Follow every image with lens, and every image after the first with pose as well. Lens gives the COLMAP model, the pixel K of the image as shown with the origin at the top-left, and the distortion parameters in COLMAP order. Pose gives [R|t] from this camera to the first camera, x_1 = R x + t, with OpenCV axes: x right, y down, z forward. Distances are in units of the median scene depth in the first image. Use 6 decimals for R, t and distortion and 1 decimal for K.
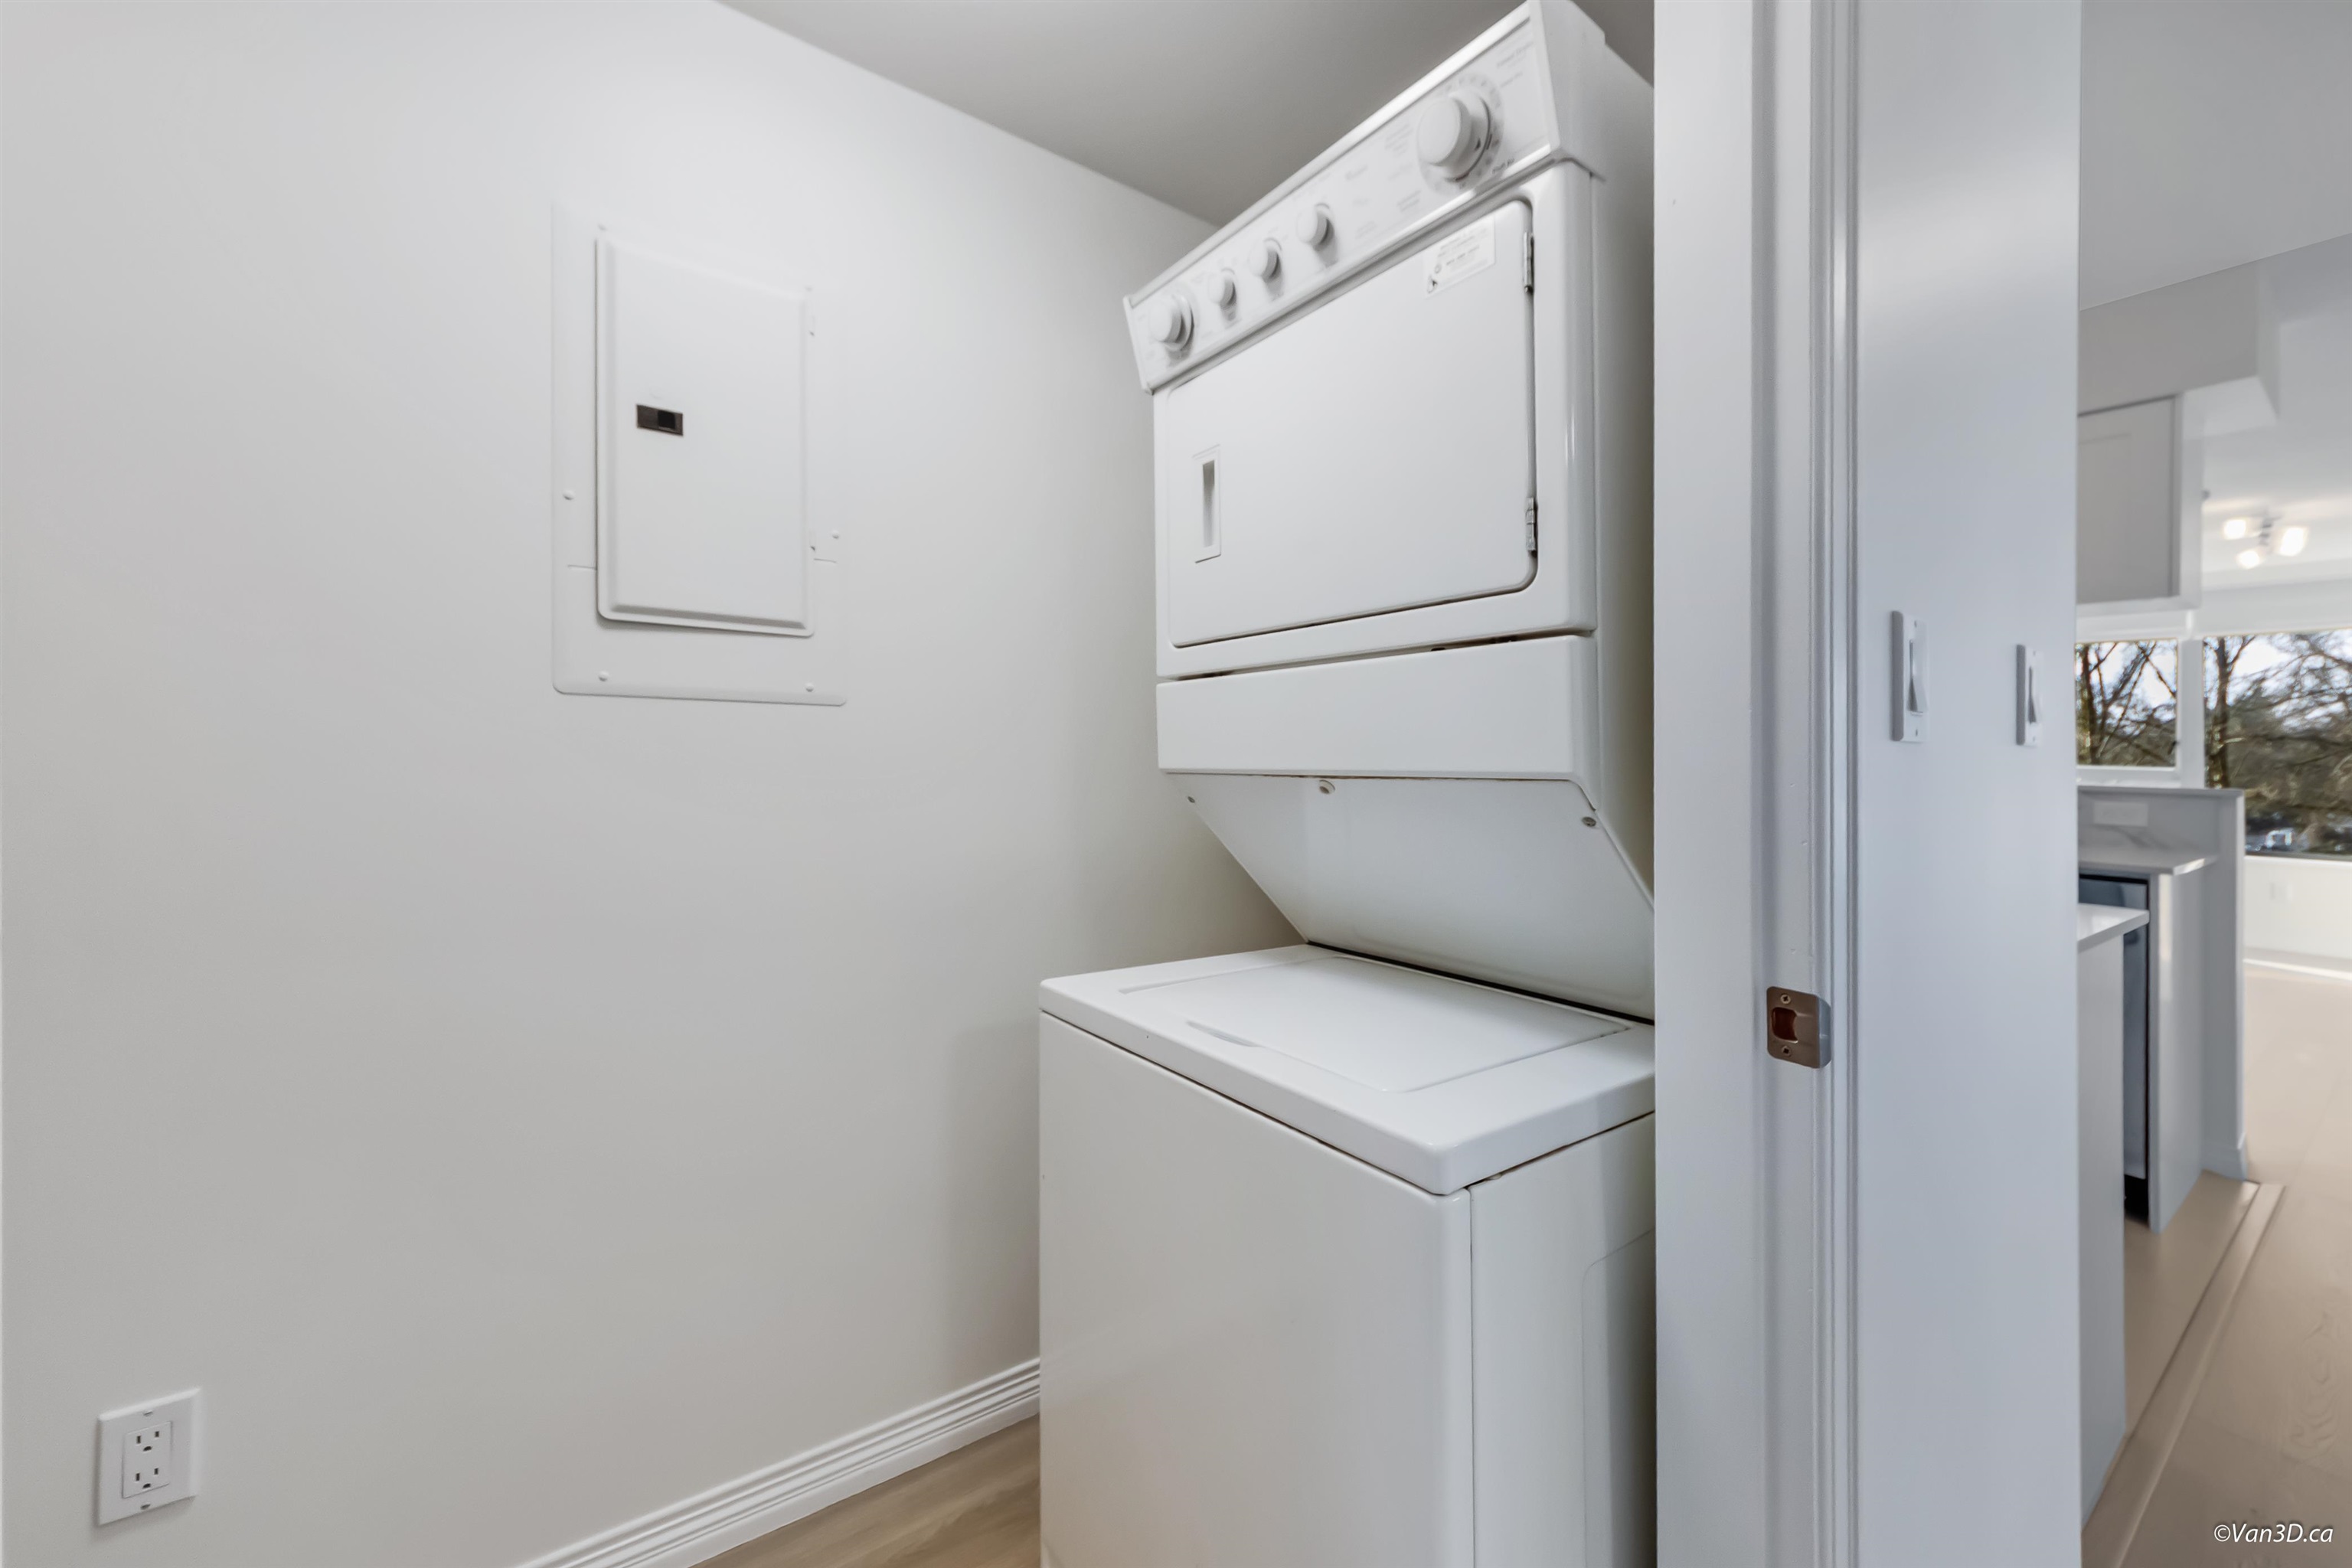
lens RADIAL K [[896.2, 0, 1183.7], [0, 896.2, 734.8], [0, 0, 1]] dist [-0.000242, 0.002353]
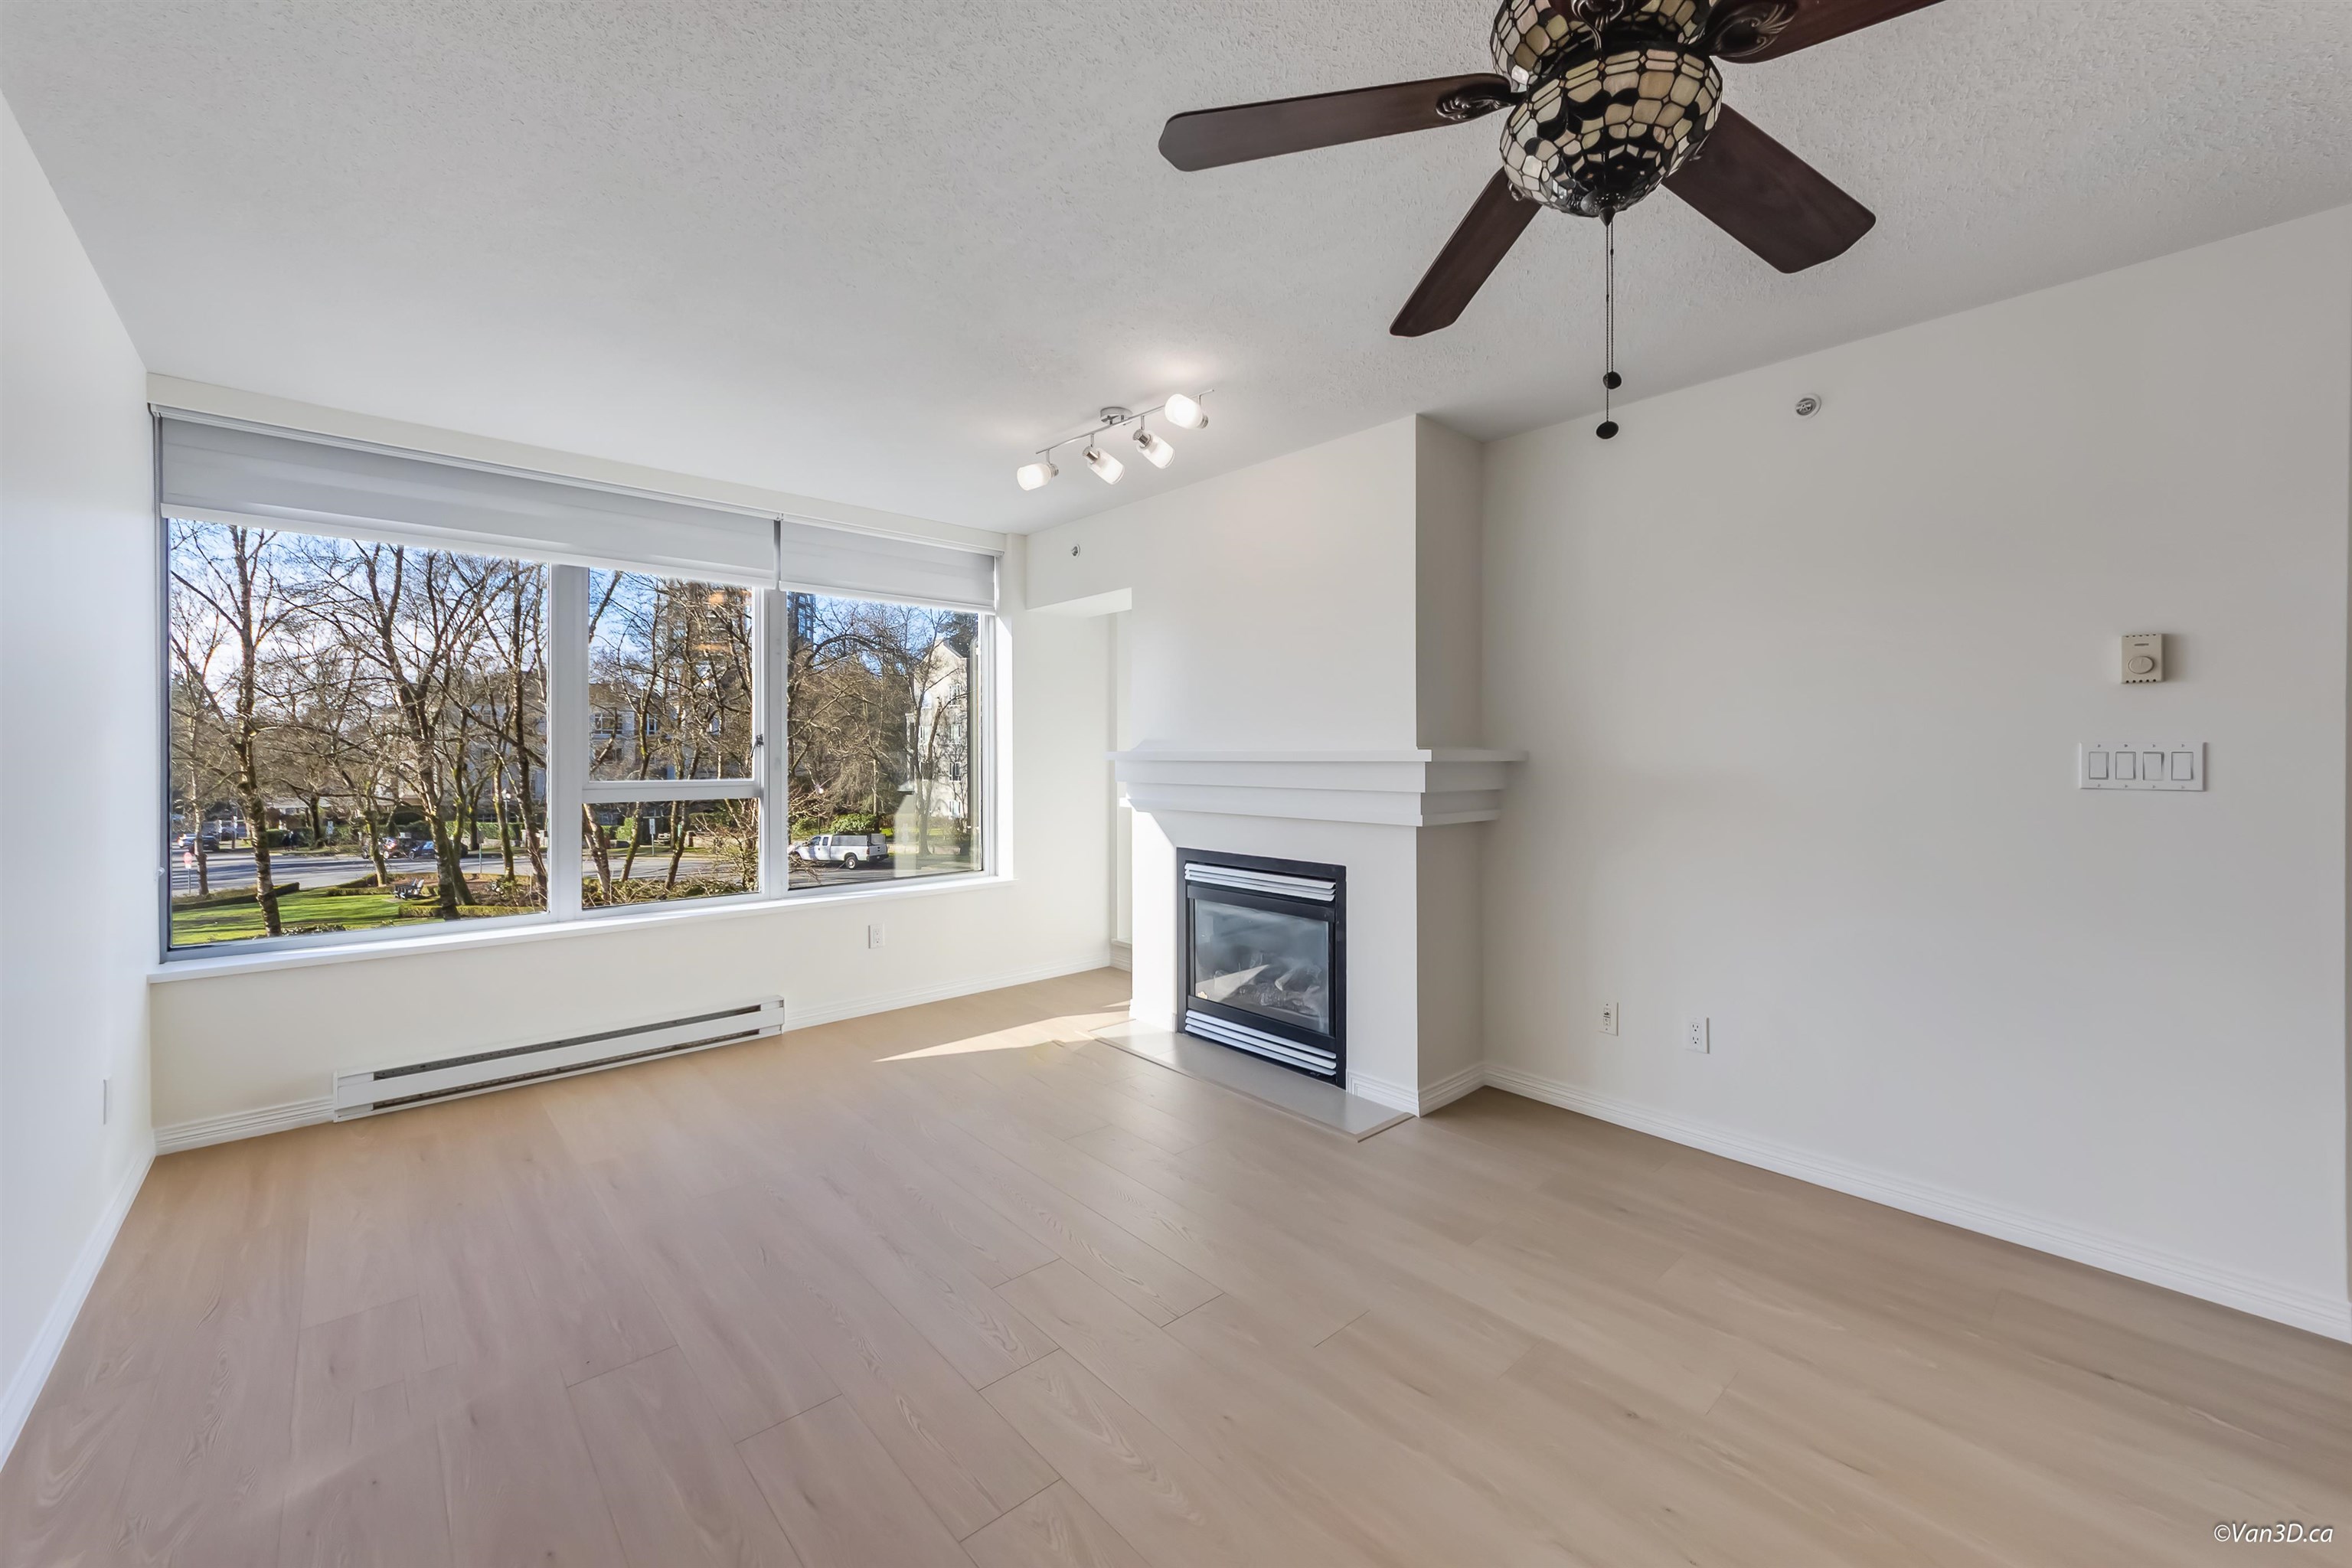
lens RADIAL K [[917.2, 0, 1200.7], [0, 917.2, 755.3], [0, 0, 1]] dist [-0.000103, -0.000118]
pose [[-0.139918, -0.018079, 0.989998, 0.086464], [-0.019060, 0.999697, 0.015562, 0.000690], [-0.989980, -0.016692, -0.140220, 0.175489]]
